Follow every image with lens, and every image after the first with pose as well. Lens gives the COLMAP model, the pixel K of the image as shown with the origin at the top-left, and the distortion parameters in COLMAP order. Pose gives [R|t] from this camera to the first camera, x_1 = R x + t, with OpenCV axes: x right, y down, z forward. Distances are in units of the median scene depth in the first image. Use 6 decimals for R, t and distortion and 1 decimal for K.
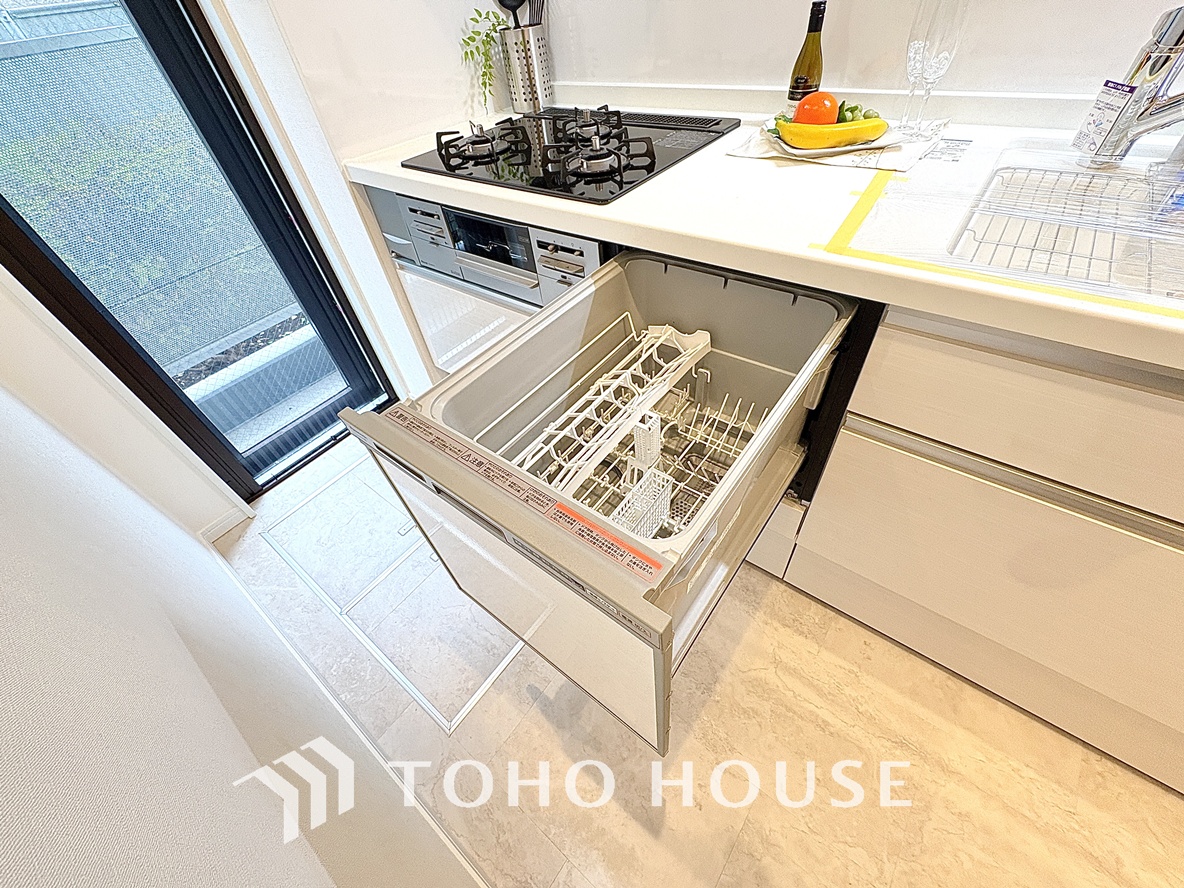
lens RADIAL K [[472.0, 0, 591.1], [0, 472.0, 444.4], [0, 0, 1]] dist [0.000045, 0.000381]
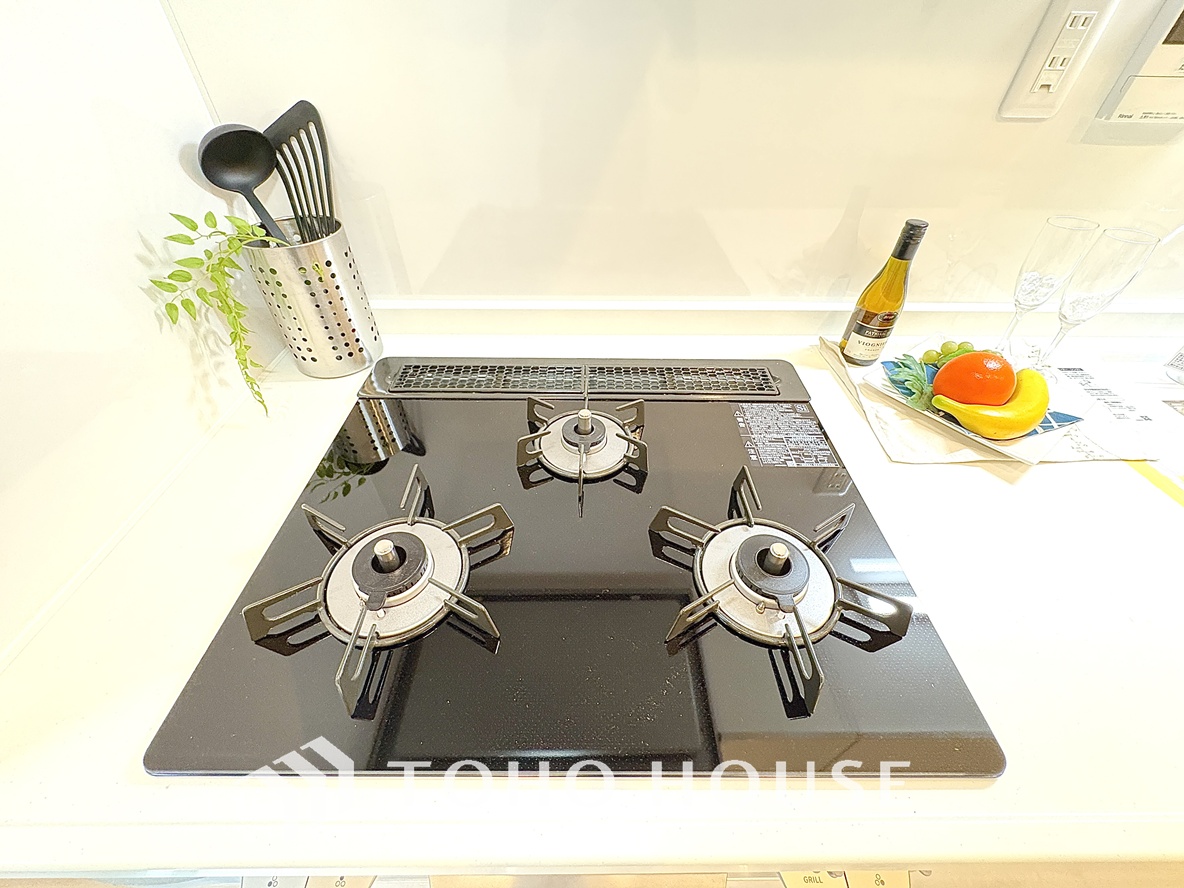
lens RADIAL K [[472.0, 0, 592.4], [0, 472.0, 443.2], [0, 0, 1]] dist [0.000045, 0.000381]
pose [[0.777125, -0.339298, 0.530050, -0.237834], [0.388913, 0.921070, 0.019402, -0.588434], [-0.494796, 0.191065, 0.847744, 0.499803]]
